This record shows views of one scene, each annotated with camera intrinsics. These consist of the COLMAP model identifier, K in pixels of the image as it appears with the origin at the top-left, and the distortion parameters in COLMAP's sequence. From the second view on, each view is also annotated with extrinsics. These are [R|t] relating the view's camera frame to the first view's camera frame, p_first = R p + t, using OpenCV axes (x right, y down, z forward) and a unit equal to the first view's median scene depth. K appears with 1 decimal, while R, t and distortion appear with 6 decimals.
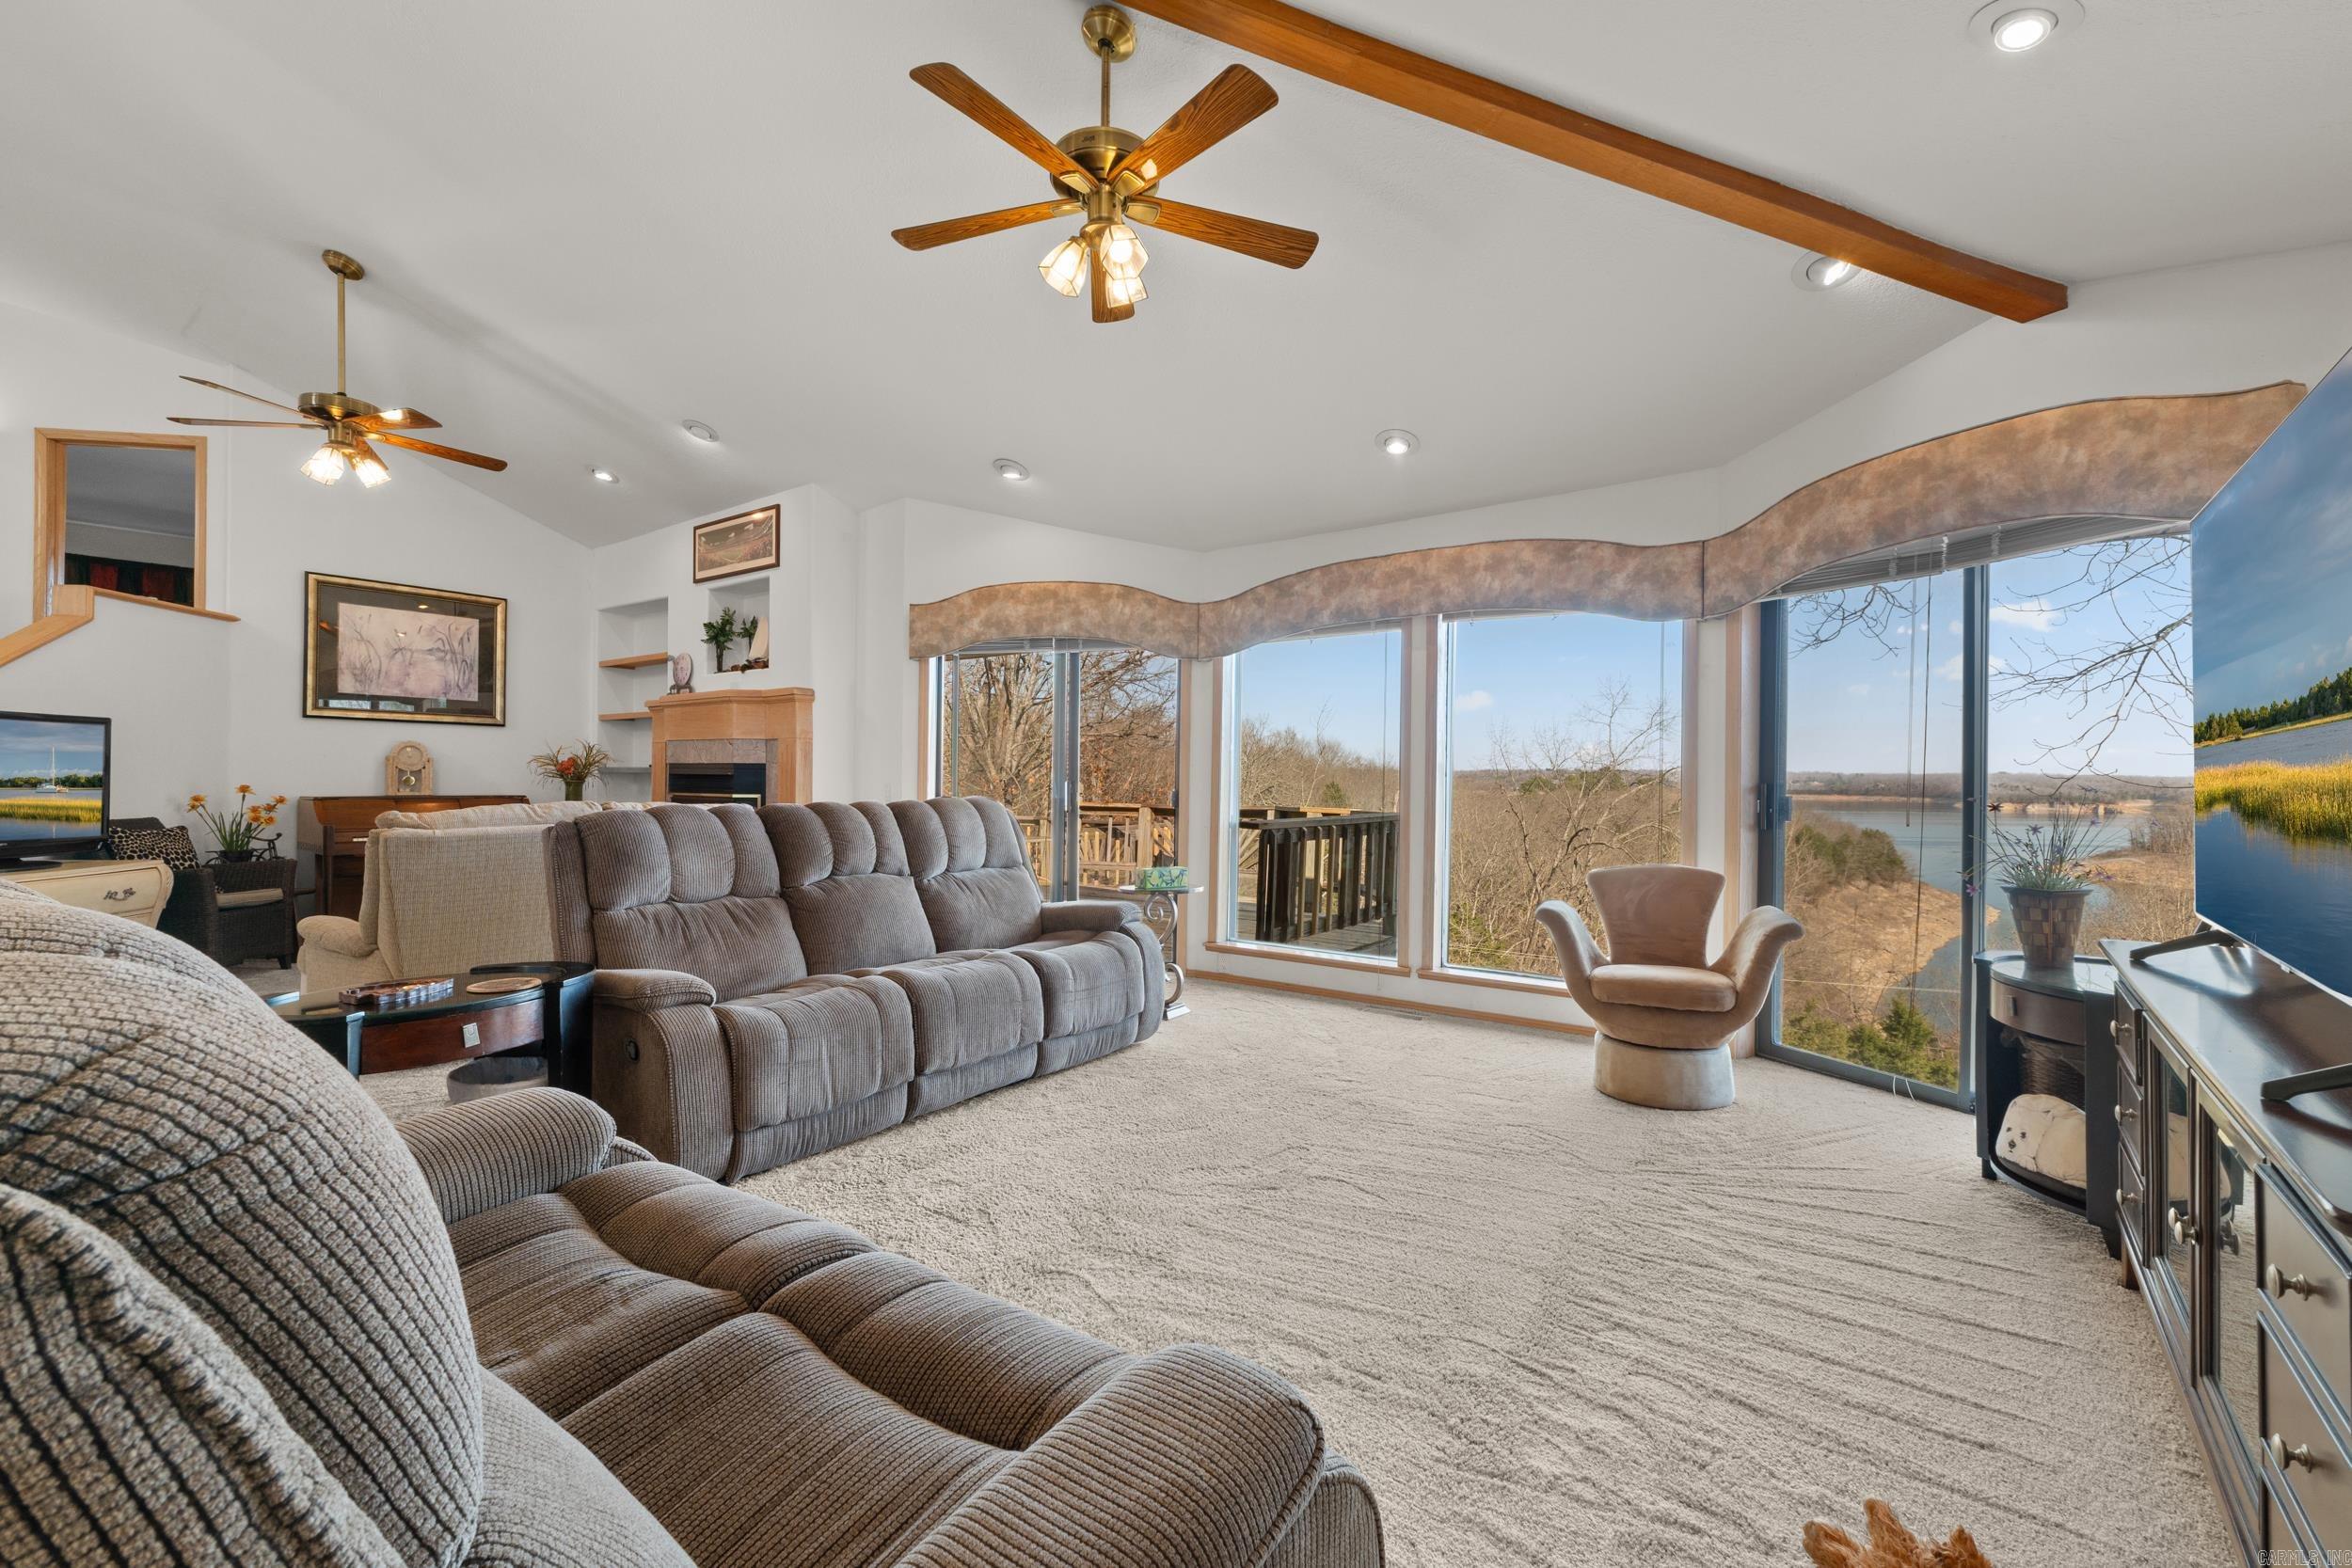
lens RADIAL K [[998.9, 0, 1184.1], [0, 998.9, 772.7], [0, 0, 1]] dist [0.006900, 0.000028]
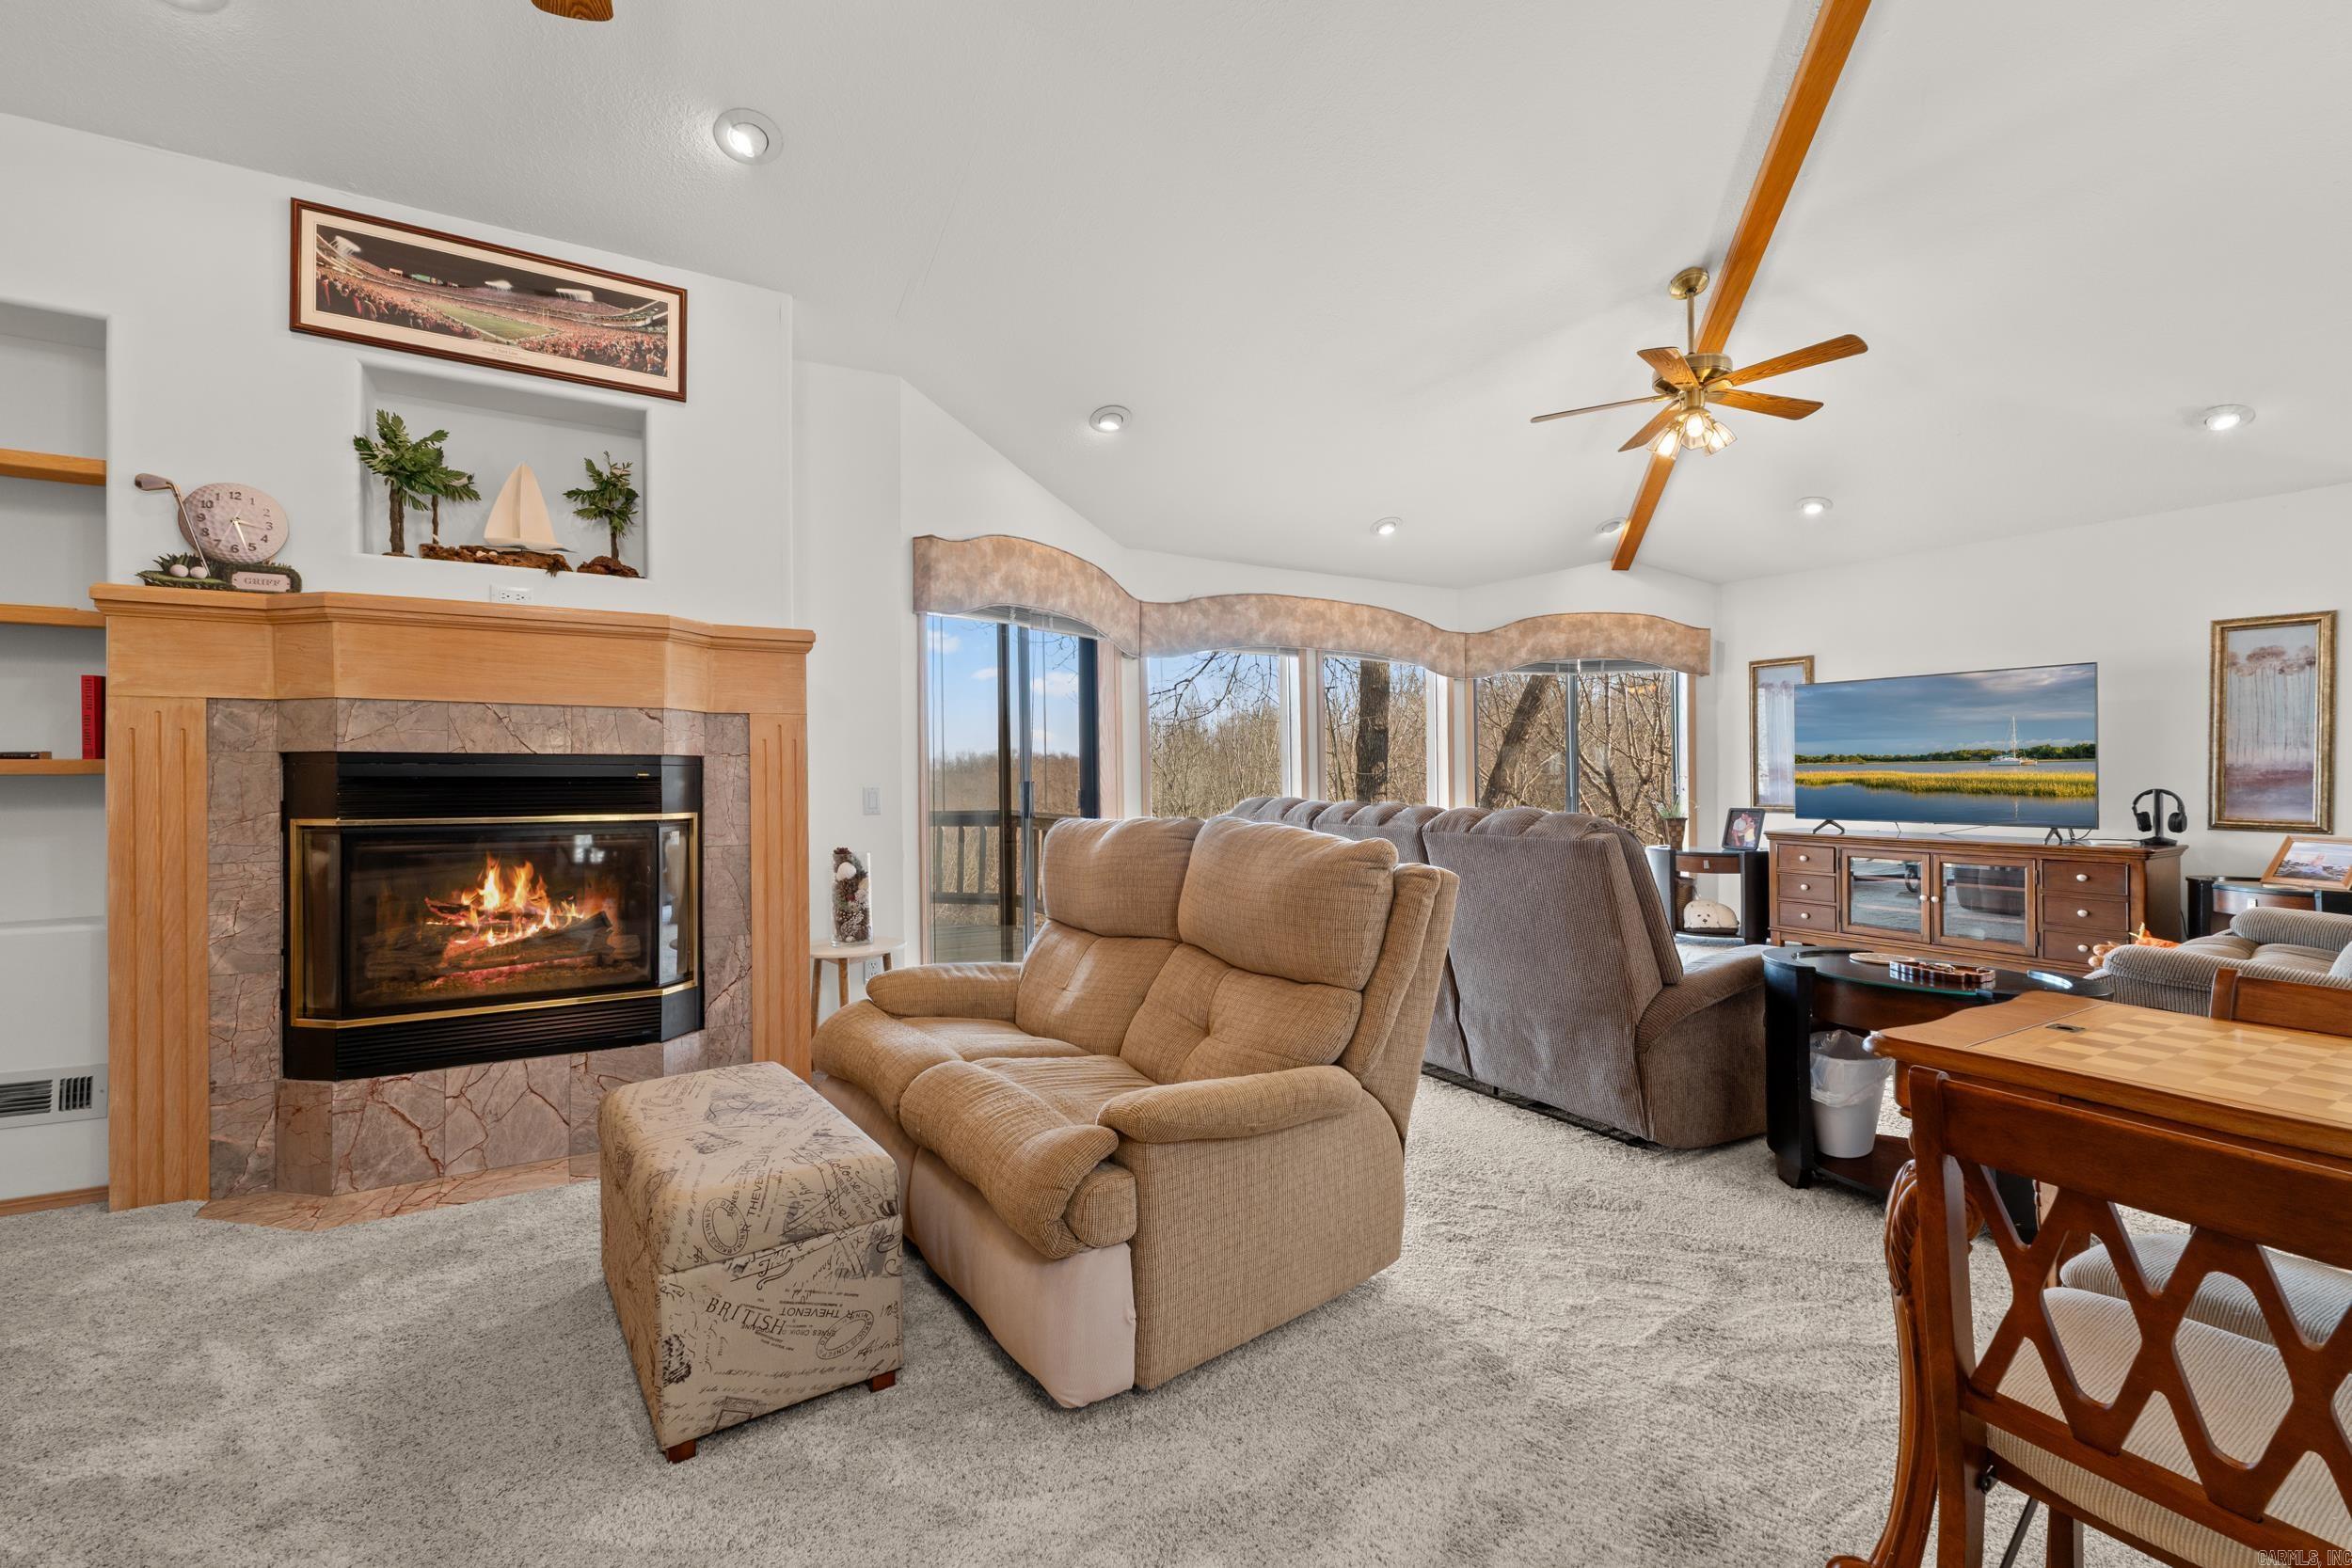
lens RADIAL K [[1048.6, 0, 1191.3], [0, 1048.6, 793.0], [0, 0, 1]] dist [-0.011624, 0.001491]
pose [[0.354343, -0.013694, 0.935015, -1.106112], [0.009793, 0.999892, 0.010933, 0.011296], [-0.935064, 0.005283, 0.354439, 0.688884]]
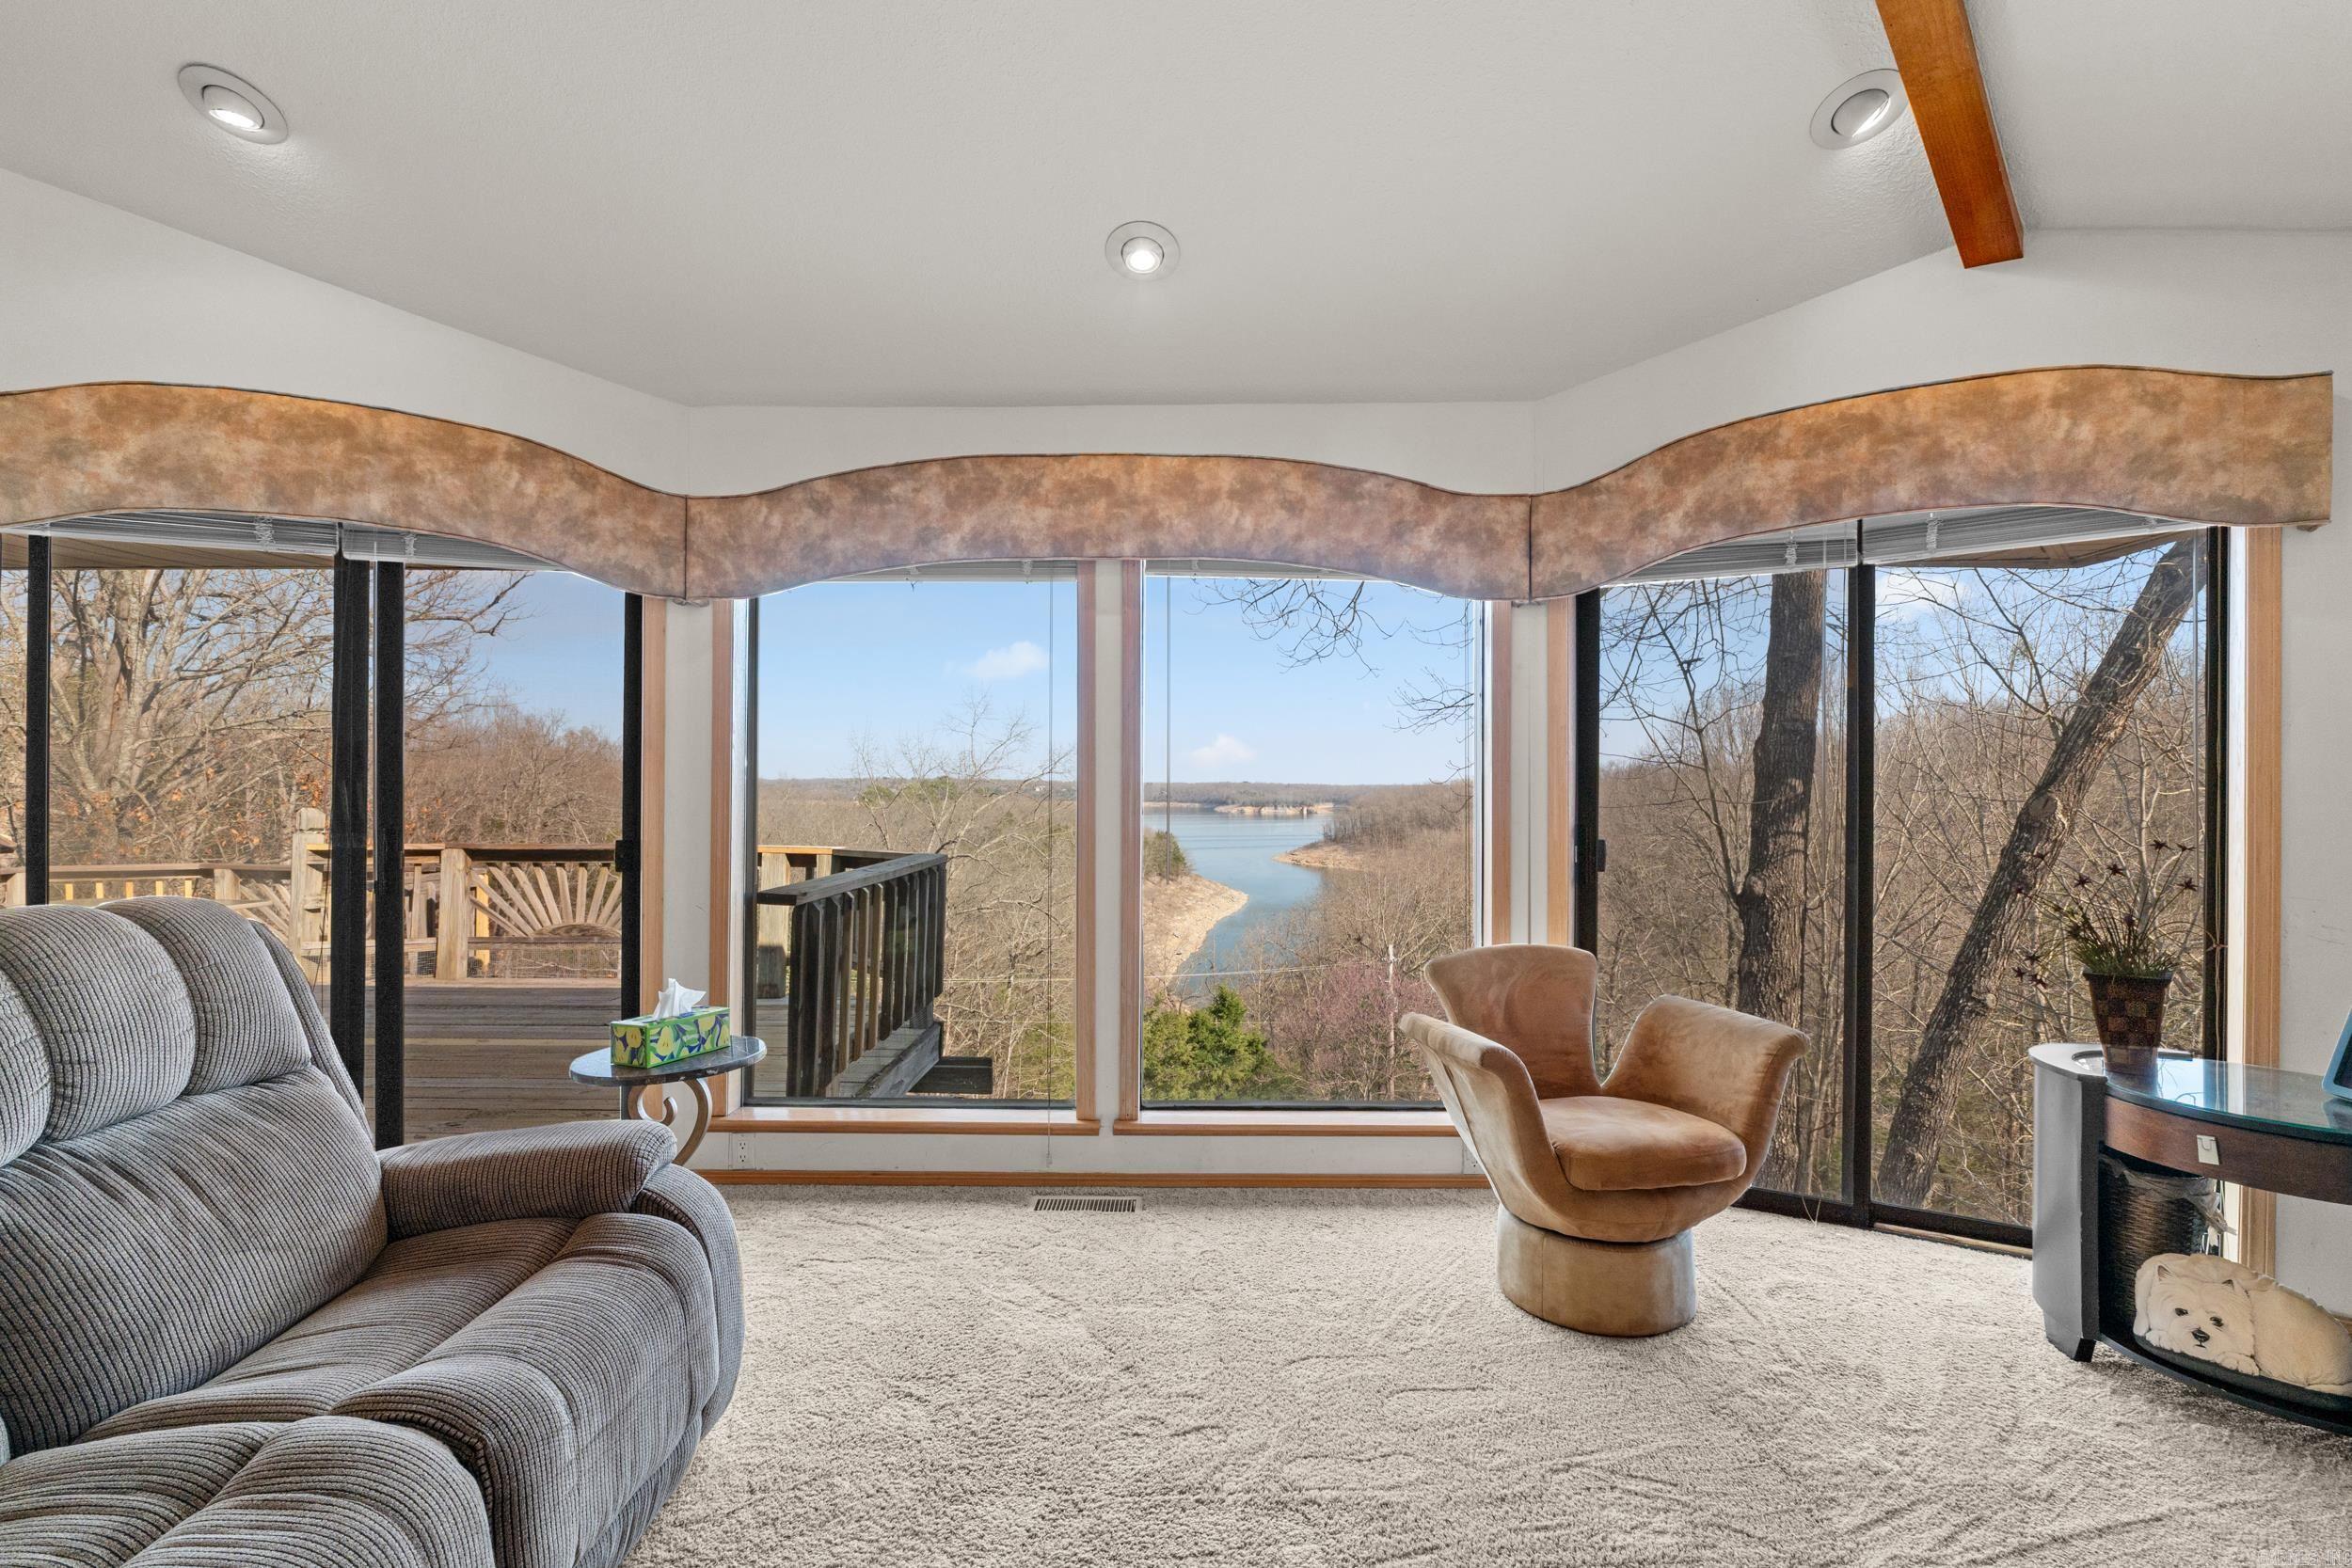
lens RADIAL K [[1048.6, 0, 1183.7], [0, 1048.6, 793.0], [0, 0, 1]] dist [-0.011624, 0.001491]
pose [[0.808491, -0.005058, 0.588487, -0.119383], [-0.001658, 0.999940, 0.010873, -0.018101], [-0.588507, -0.009767, 0.808433, 0.449524]]
